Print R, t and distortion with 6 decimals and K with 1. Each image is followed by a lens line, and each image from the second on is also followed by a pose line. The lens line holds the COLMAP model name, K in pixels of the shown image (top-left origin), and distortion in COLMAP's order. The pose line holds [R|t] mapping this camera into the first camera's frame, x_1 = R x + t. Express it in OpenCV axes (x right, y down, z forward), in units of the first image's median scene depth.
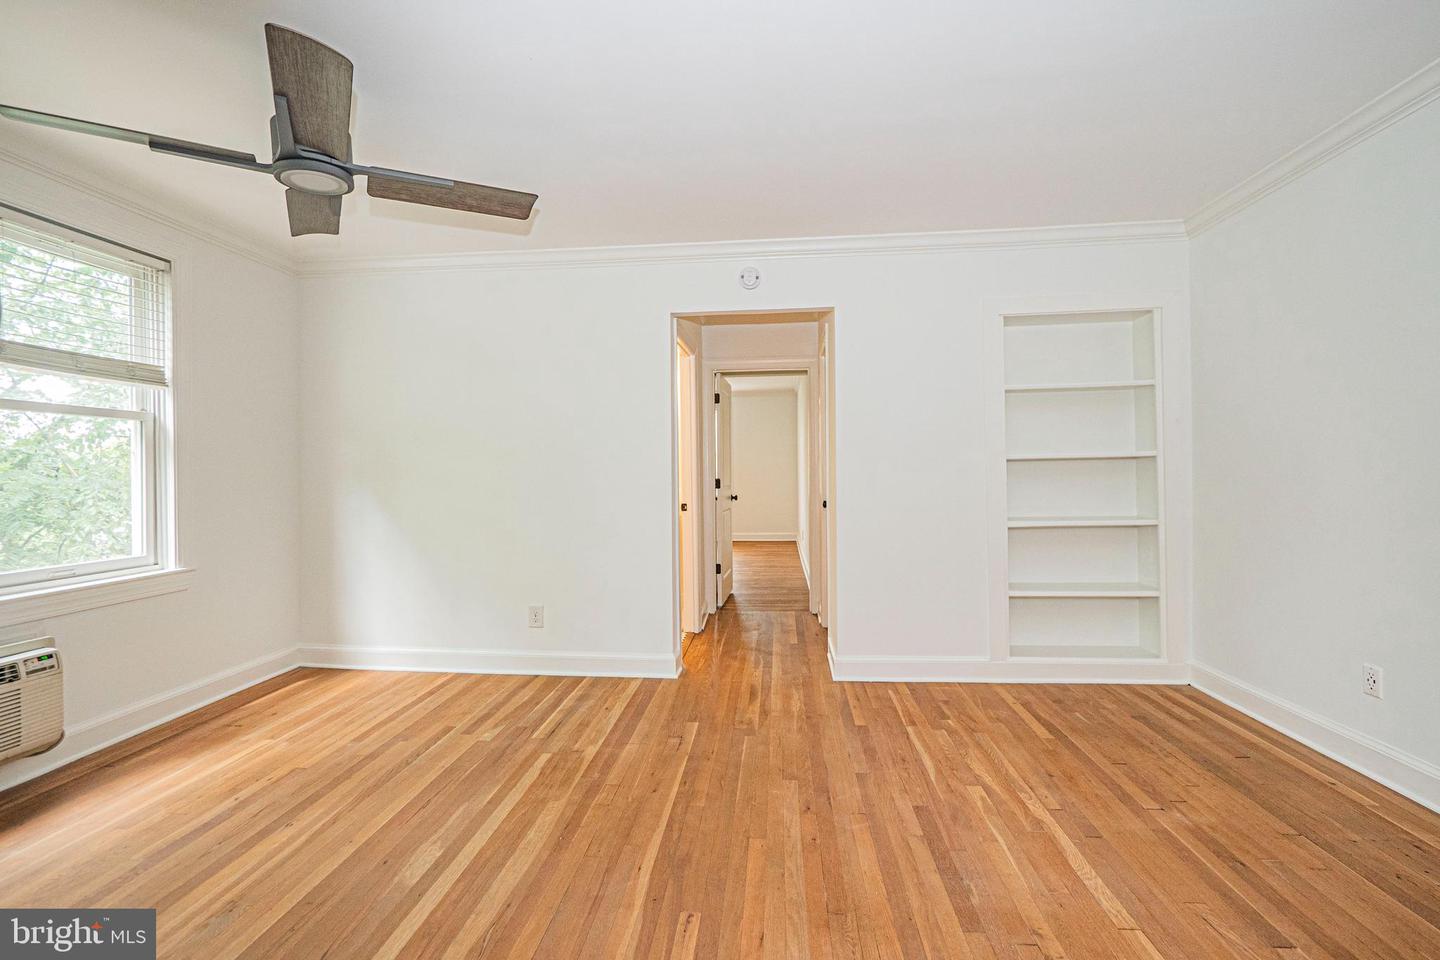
lens RADIAL K [[612.5, 0, 721.7], [0, 612.5, 473.3], [0, 0, 1]] dist [-0.003735, 0.000047]
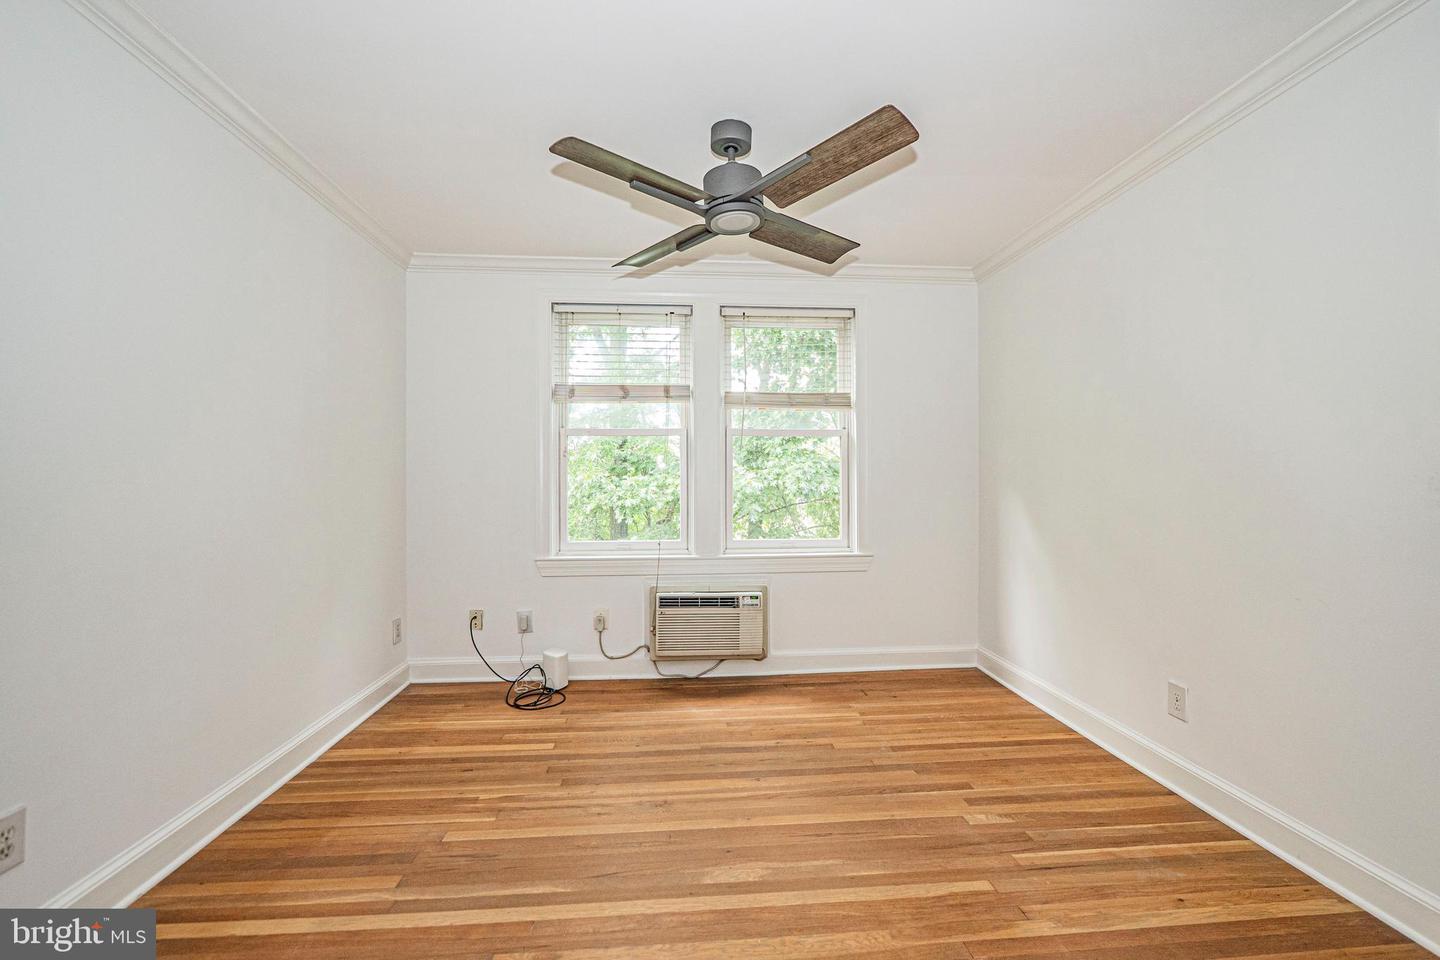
lens RADIAL K [[612.5, 0, 719.4], [0, 612.5, 475.1], [0, 0, 1]] dist [-0.003735, 0.000047]
pose [[0.170573, -0.000873, -0.985345, 0.315882], [-0.001044, 0.999999, -0.001067, -0.002163], [0.985345, 0.001210, 0.170571, 0.537111]]
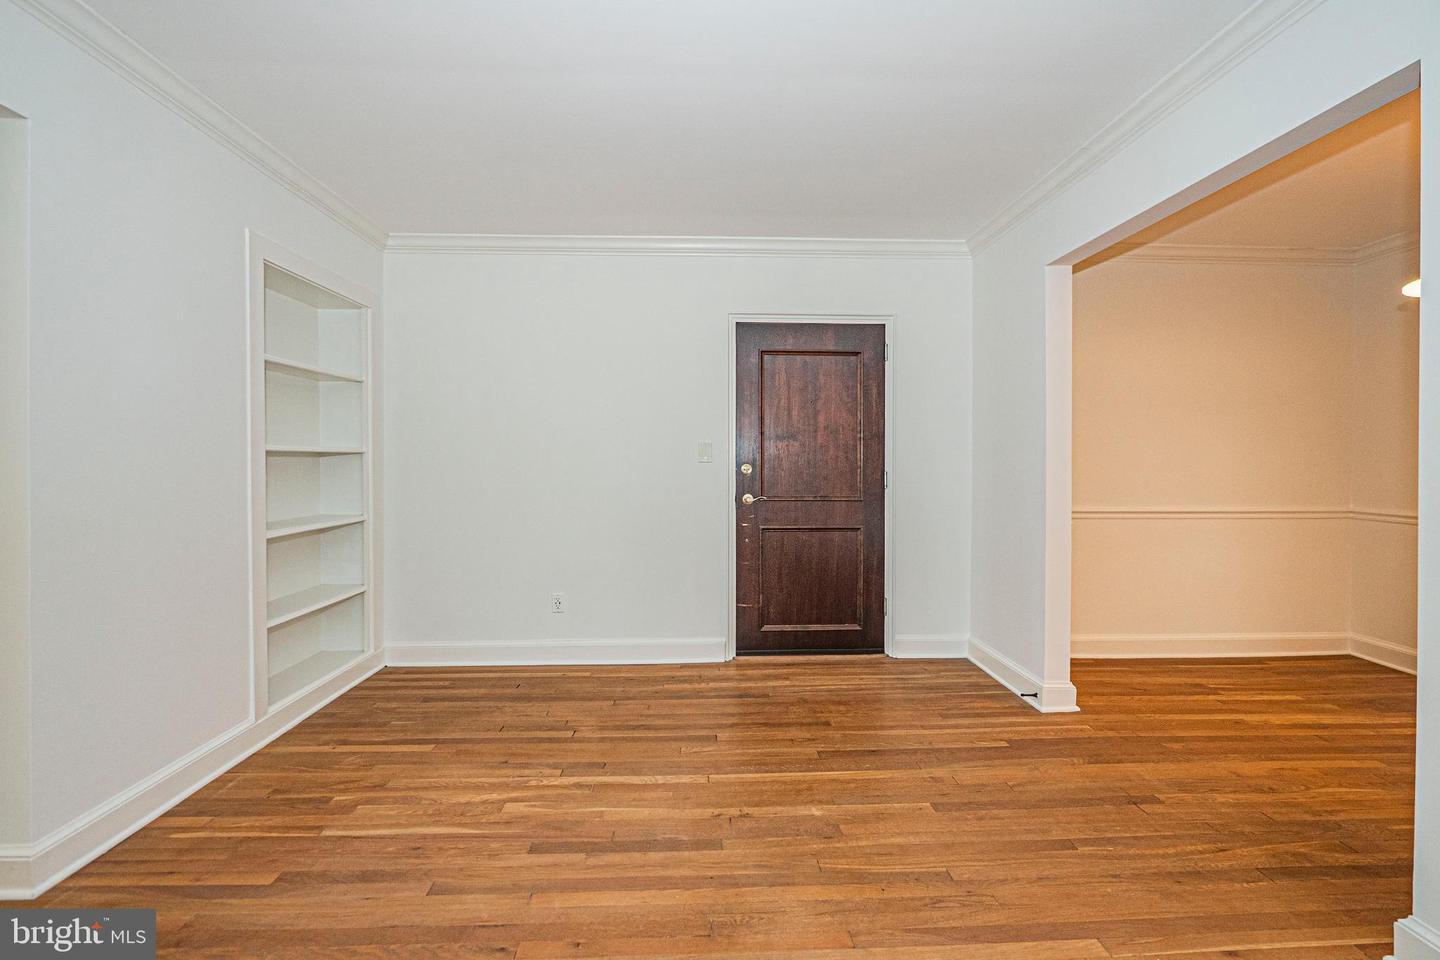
lens RADIAL K [[612.5, 0, 719.2], [0, 612.5, 477.0], [0, 0, 1]] dist [-0.003735, 0.000047]
pose [[-0.131554, -0.006739, 0.991286, -0.438554], [0.000683, 0.999976, 0.006888, 0.006334], [-0.991309, 0.001583, -0.131547, 0.648205]]
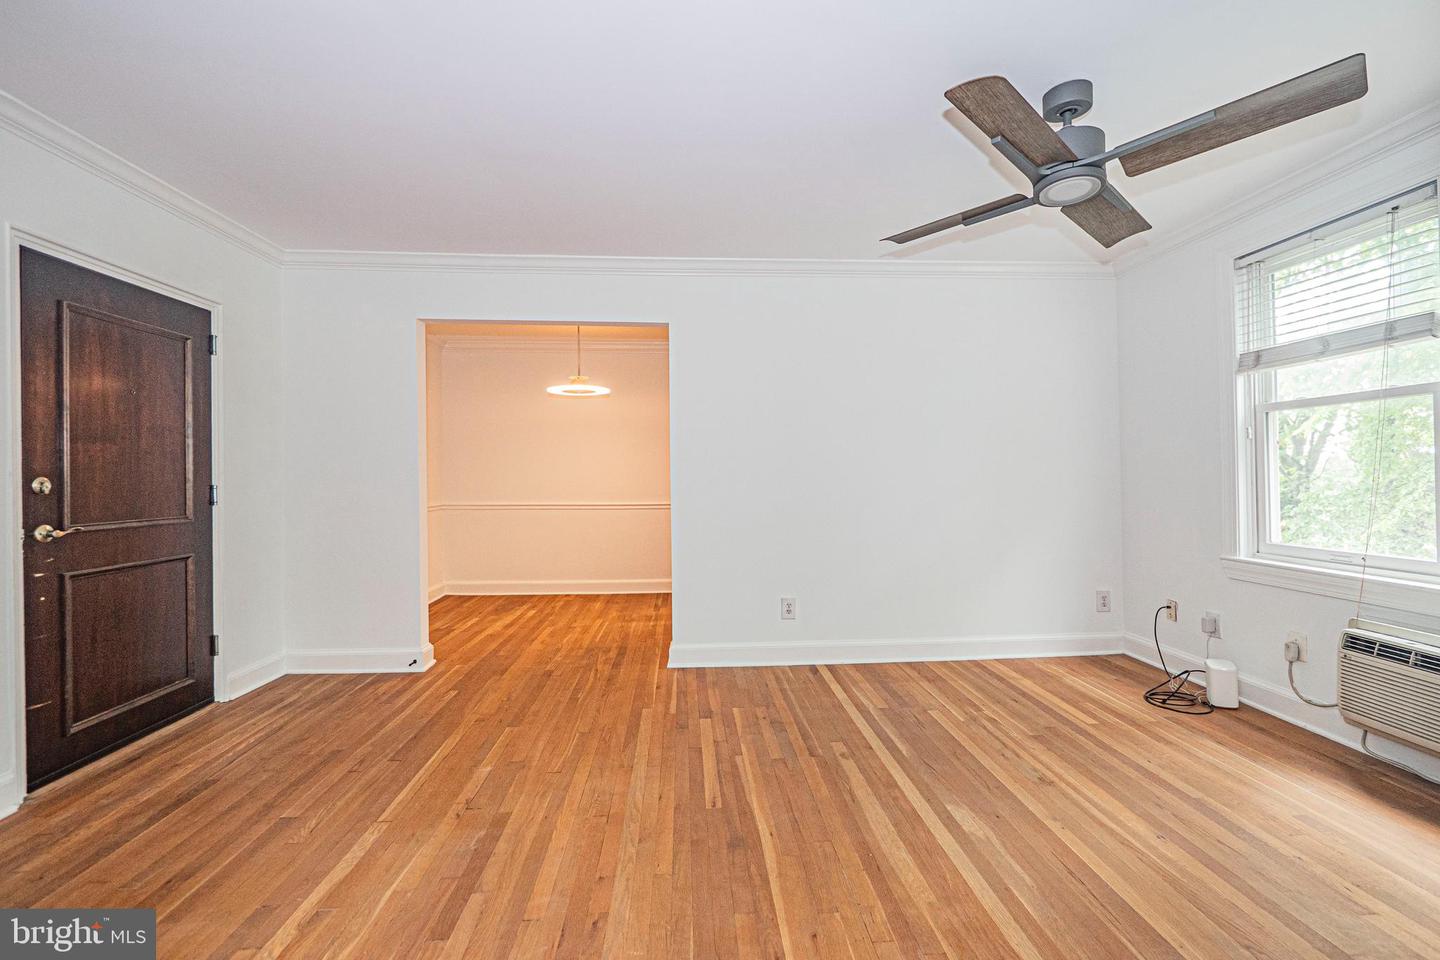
lens RADIAL K [[612.5, 0, 719.8], [0, 612.5, 476.4], [0, 0, 1]] dist [-0.003735, 0.000047]
pose [[-0.988314, 0.020298, -0.151077, 0.071027], [0.019666, 0.999790, 0.005678, -0.000306], [0.151160, 0.002641, -0.988506, 1.349381]]
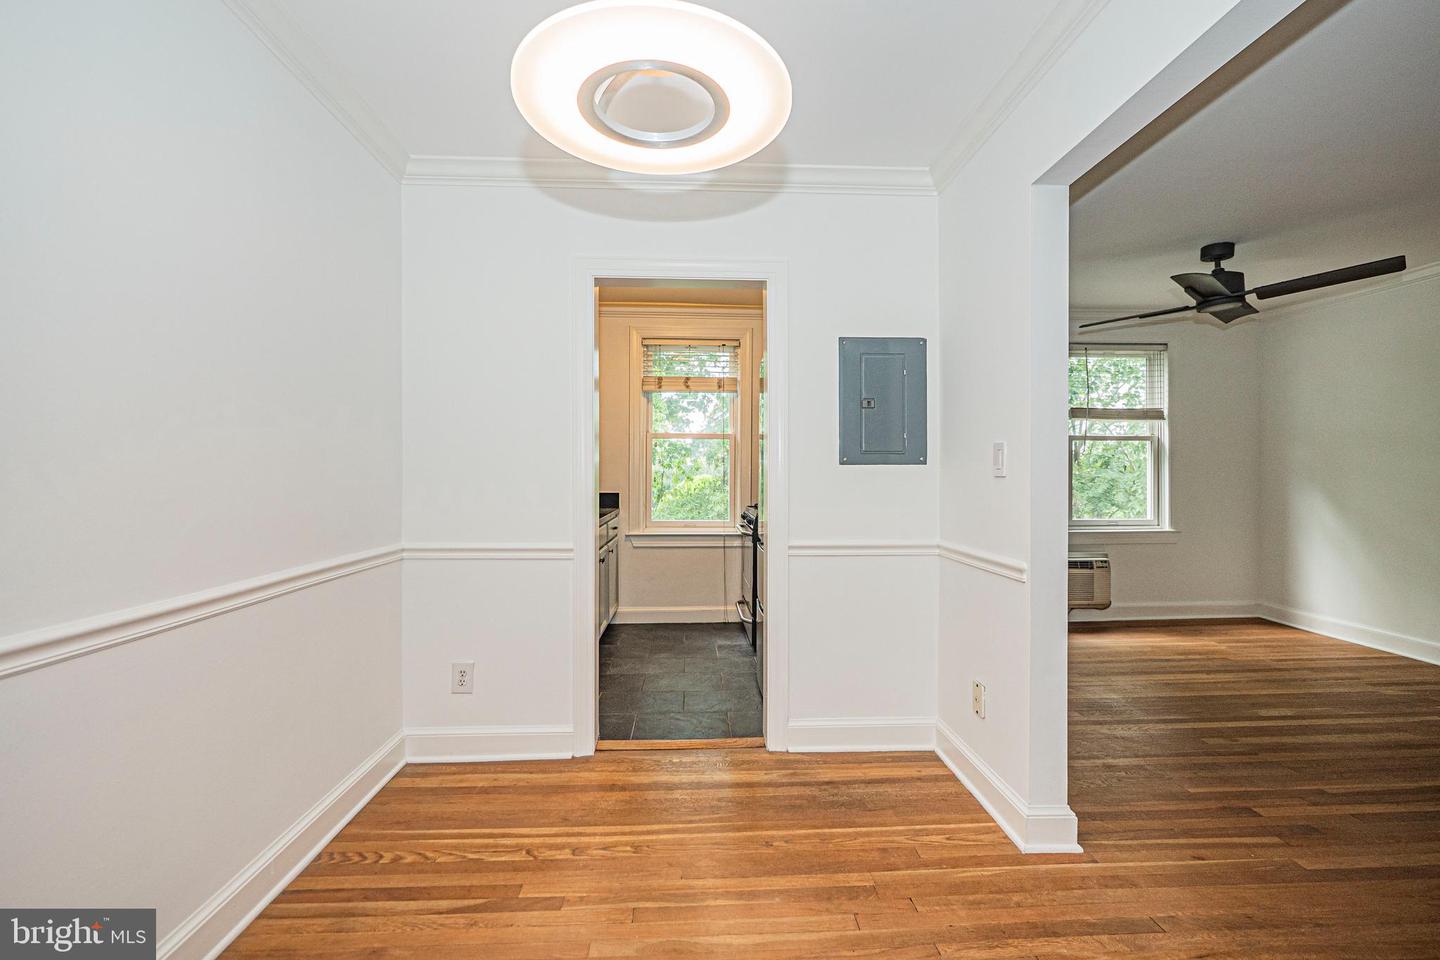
lens RADIAL K [[612.5, 0, 716.2], [0, 612.5, 477.1], [0, 0, 1]] dist [-0.003735, 0.000047]
pose [[0.142480, 0.012894, -0.989714, 0.598436], [-0.001031, 0.999917, 0.012878, -0.006229], [0.989797, -0.000815, 0.142482, -0.472862]]
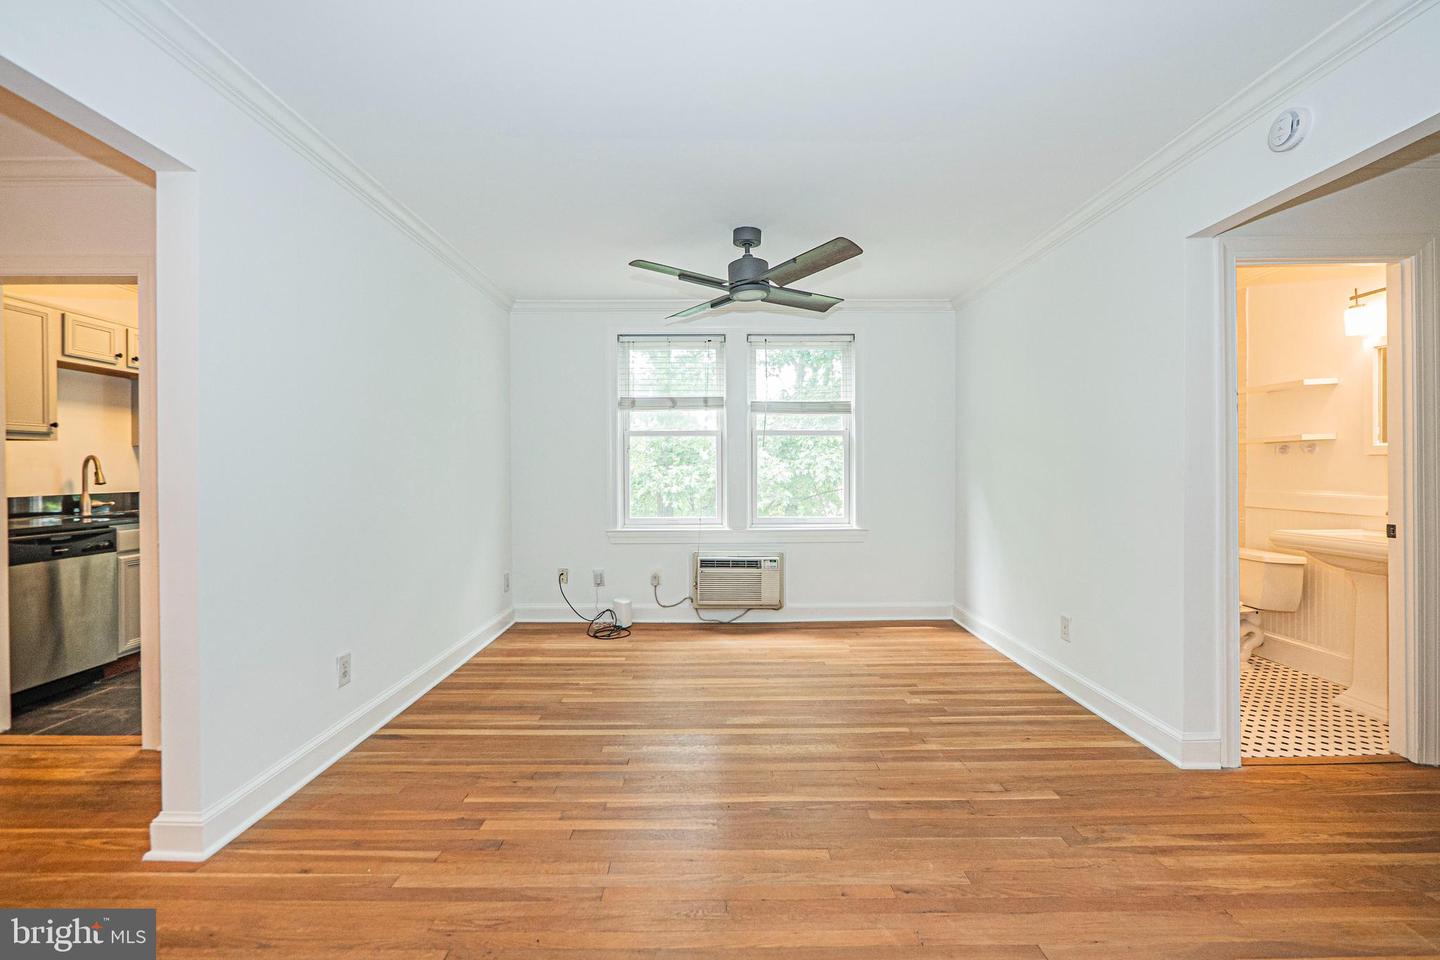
lens RADIAL K [[612.5, 0, 718.1], [0, 612.5, 475.0], [0, 0, 1]] dist [-0.003735, 0.000047]
pose [[0.097926, 0.017684, -0.995037, 0.694215], [0.000504, 0.999841, 0.017819, -0.010283], [0.995194, -0.002246, 0.097901, 0.517610]]
